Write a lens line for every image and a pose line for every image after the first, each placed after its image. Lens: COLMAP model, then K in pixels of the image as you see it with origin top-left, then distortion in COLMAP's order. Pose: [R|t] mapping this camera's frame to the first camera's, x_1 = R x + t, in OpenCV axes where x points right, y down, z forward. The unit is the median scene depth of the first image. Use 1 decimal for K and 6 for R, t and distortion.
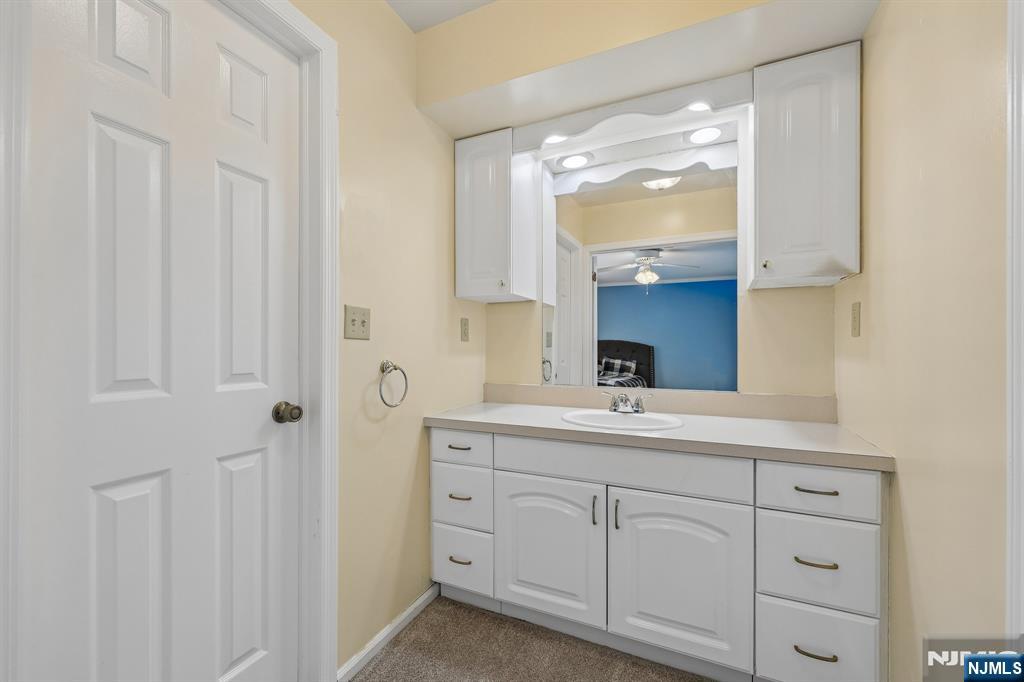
lens RADIAL K [[414.1, 0, 510.1], [0, 414.1, 351.1], [0, 0, 1]] dist [-0.001338, 0.000031]
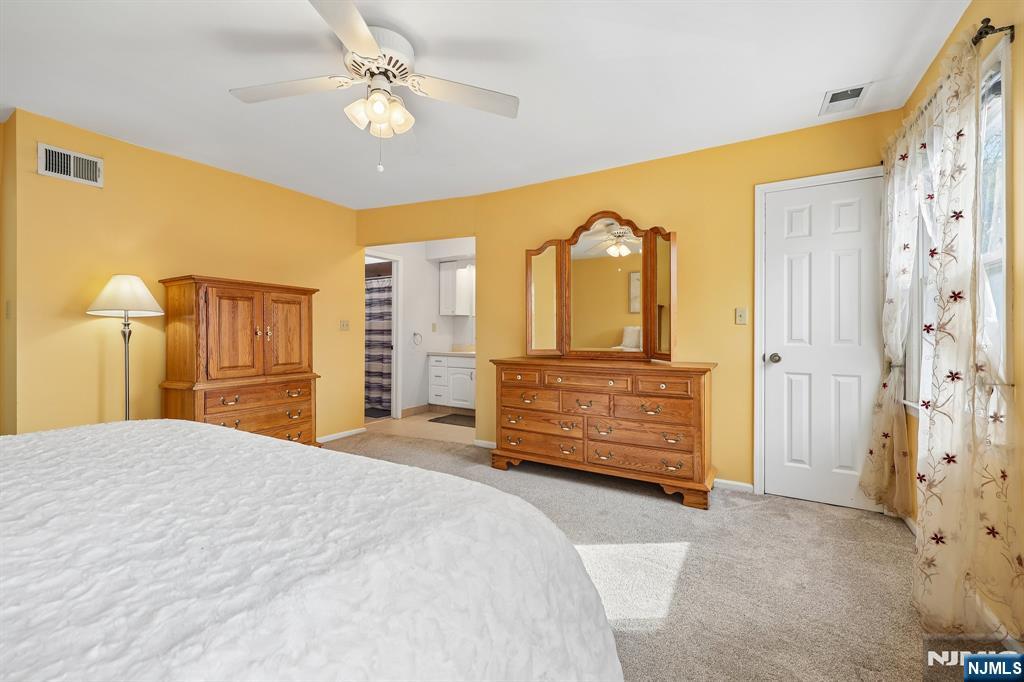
lens RADIAL K [[414.1, 0, 515.7], [0, 414.1, 339.0], [0, 0, 1]] dist [-0.001338, 0.000031]
pose [[0.996381, 0.006615, -0.084737, 0.779576], [-0.006973, 0.999968, -0.003935, 0.062701], [0.084708, 0.004511, 0.996396, -2.256156]]
